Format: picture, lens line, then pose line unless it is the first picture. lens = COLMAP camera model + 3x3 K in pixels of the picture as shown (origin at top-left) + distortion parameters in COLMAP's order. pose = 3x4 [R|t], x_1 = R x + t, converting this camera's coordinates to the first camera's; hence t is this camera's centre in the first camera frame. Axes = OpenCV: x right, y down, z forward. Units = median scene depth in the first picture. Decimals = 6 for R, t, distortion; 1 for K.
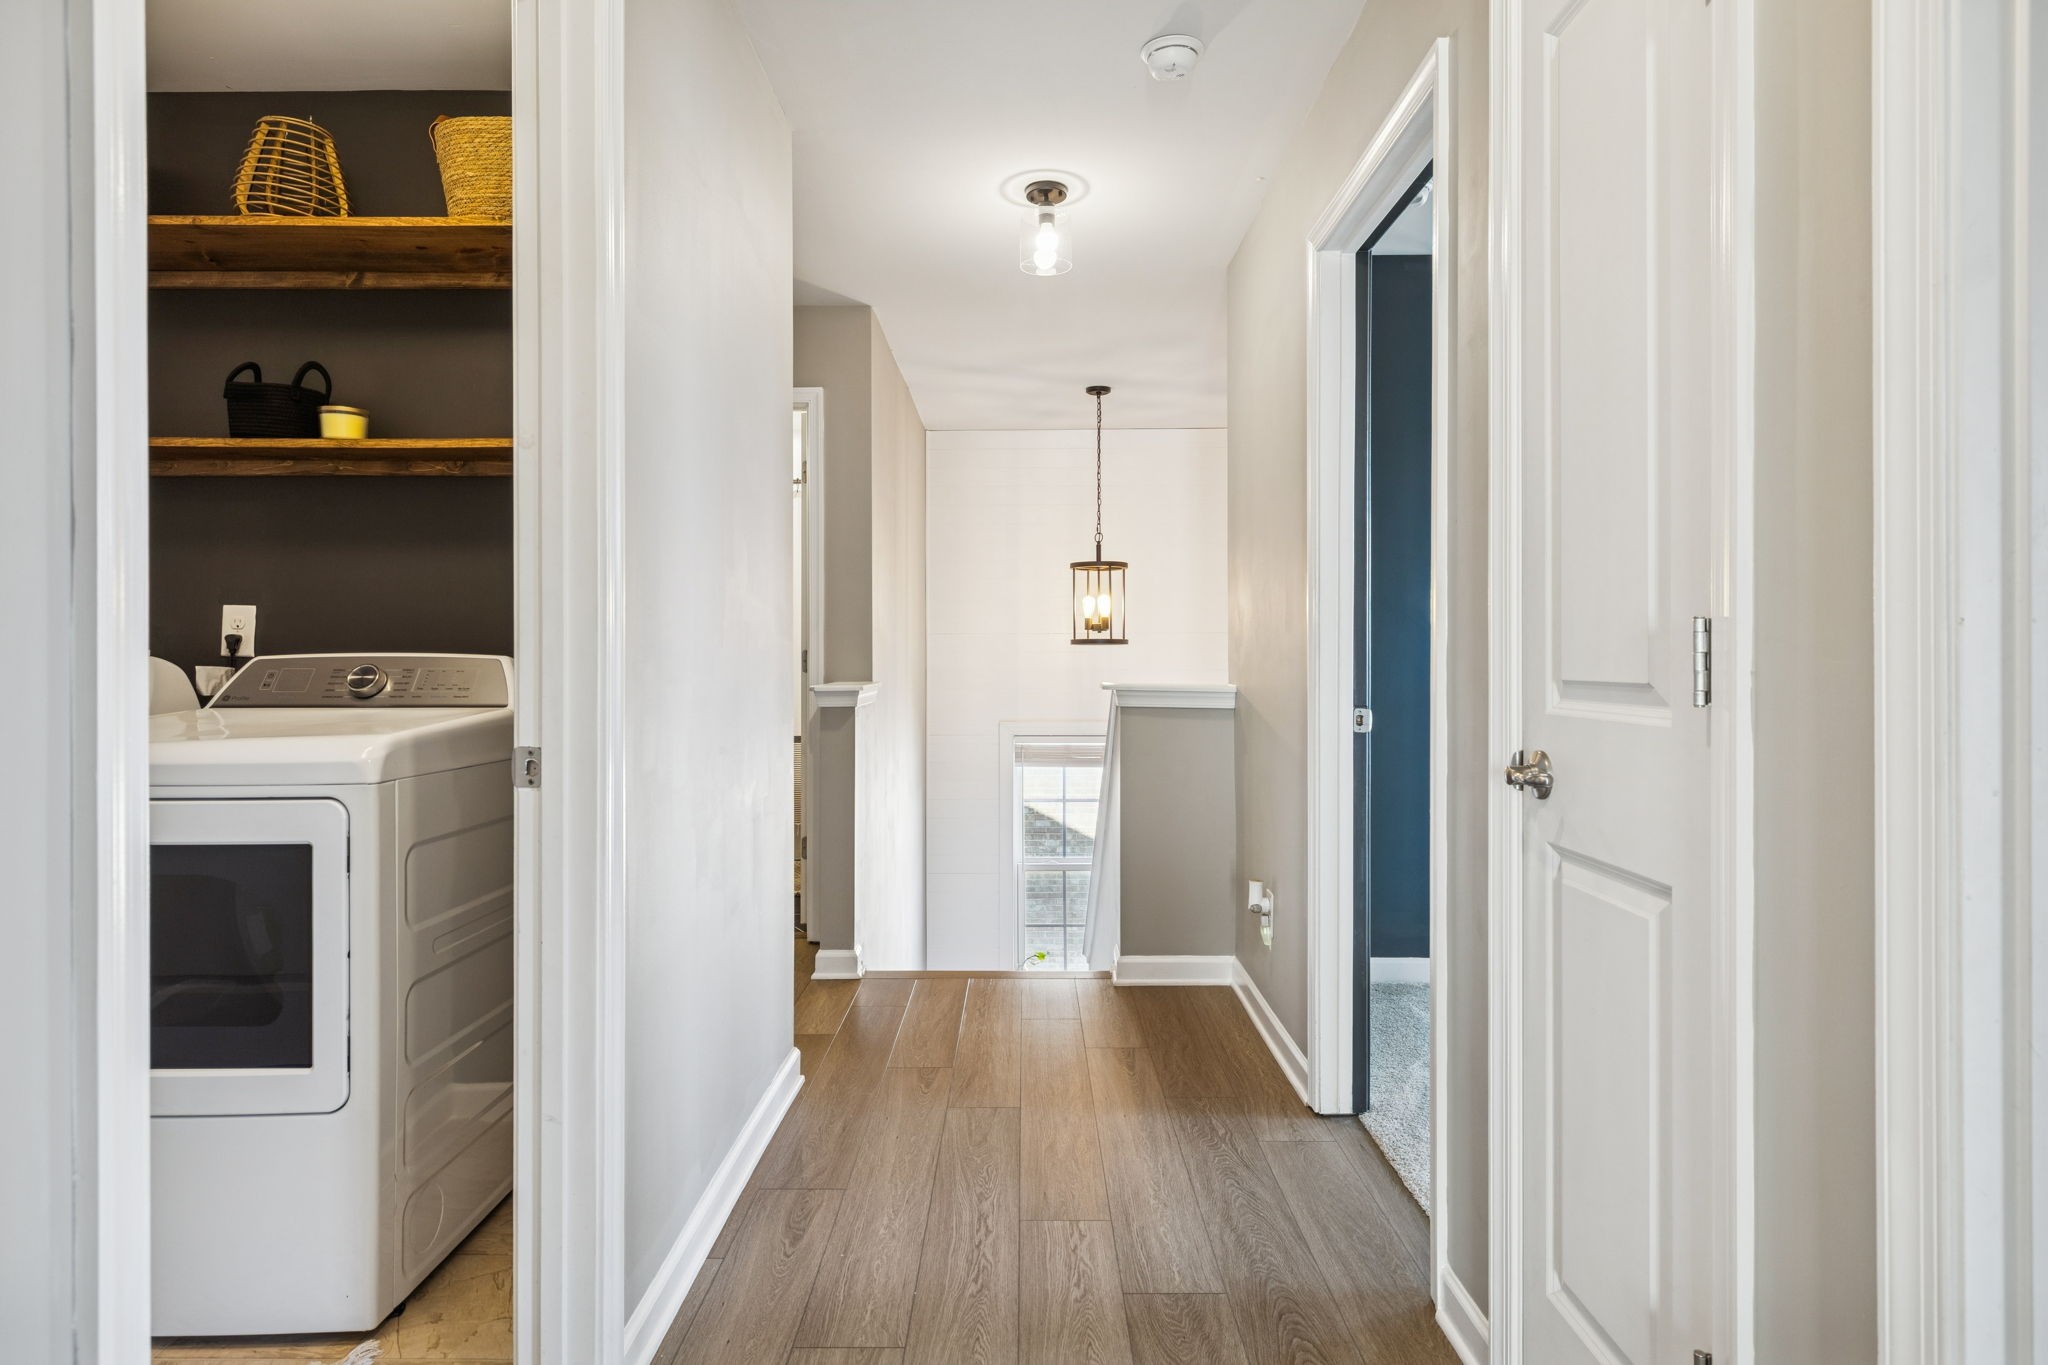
lens RADIAL K [[1123.7, 0, 1025.8], [0, 1123.7, 654.5], [0, 0, 1]] dist [0.003410, -0.000426]
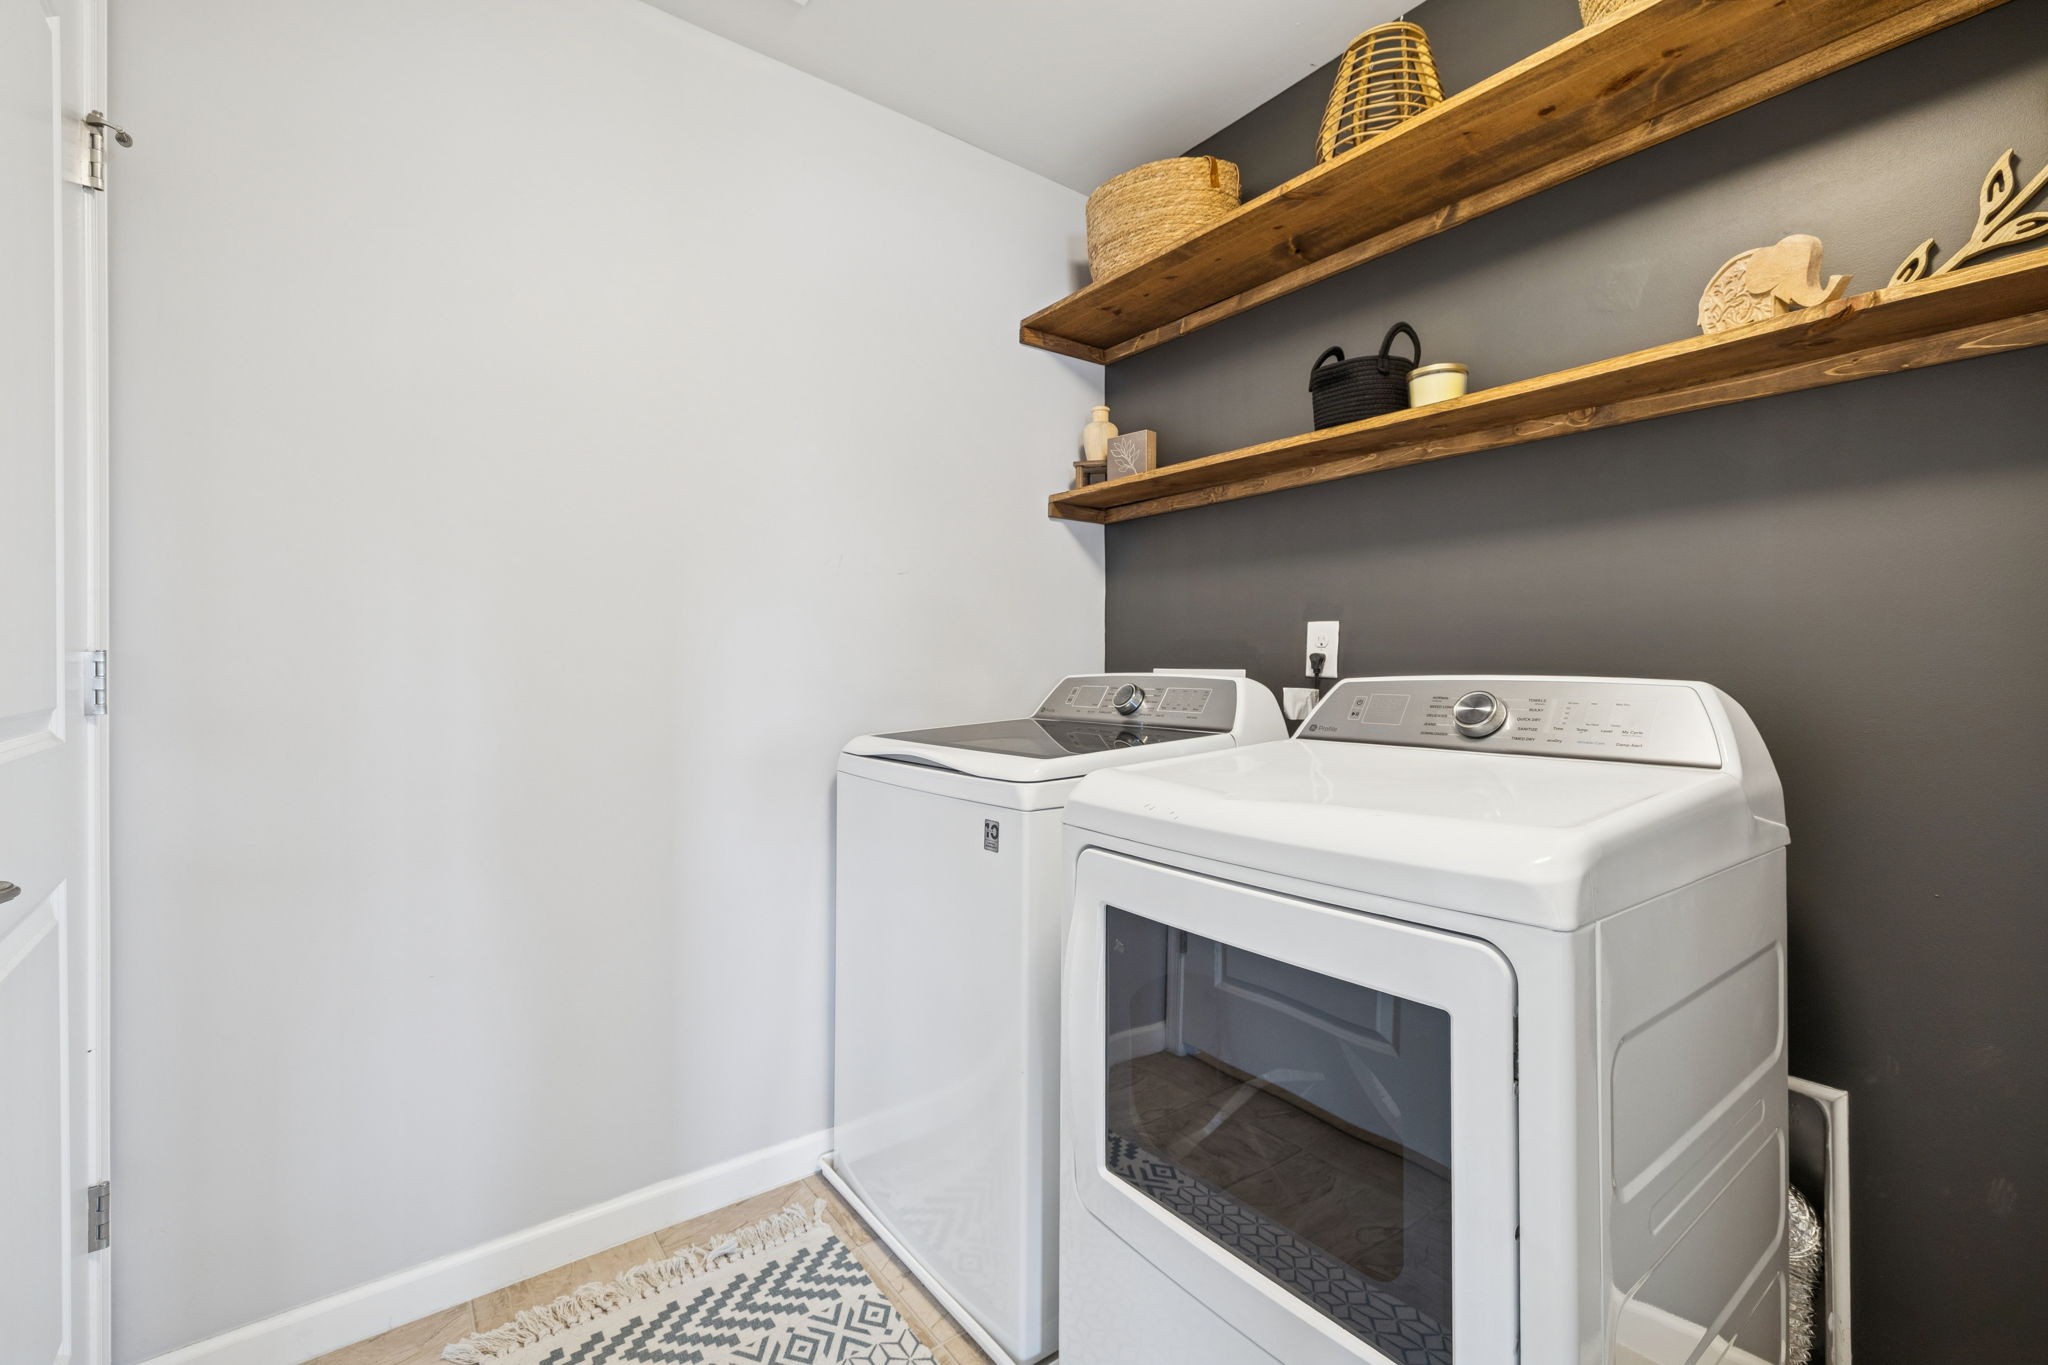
lens RADIAL K [[875.0, 0, 1025.7], [0, 875.0, 663.1], [0, 0, 1]] dist [0.001040, 0.000082]
pose [[0.603764, -0.003655, -0.797154, -0.290522], [-0.000290, 0.999988, -0.004805, -0.006452], [0.797163, 0.003133, 0.603756, 0.395121]]
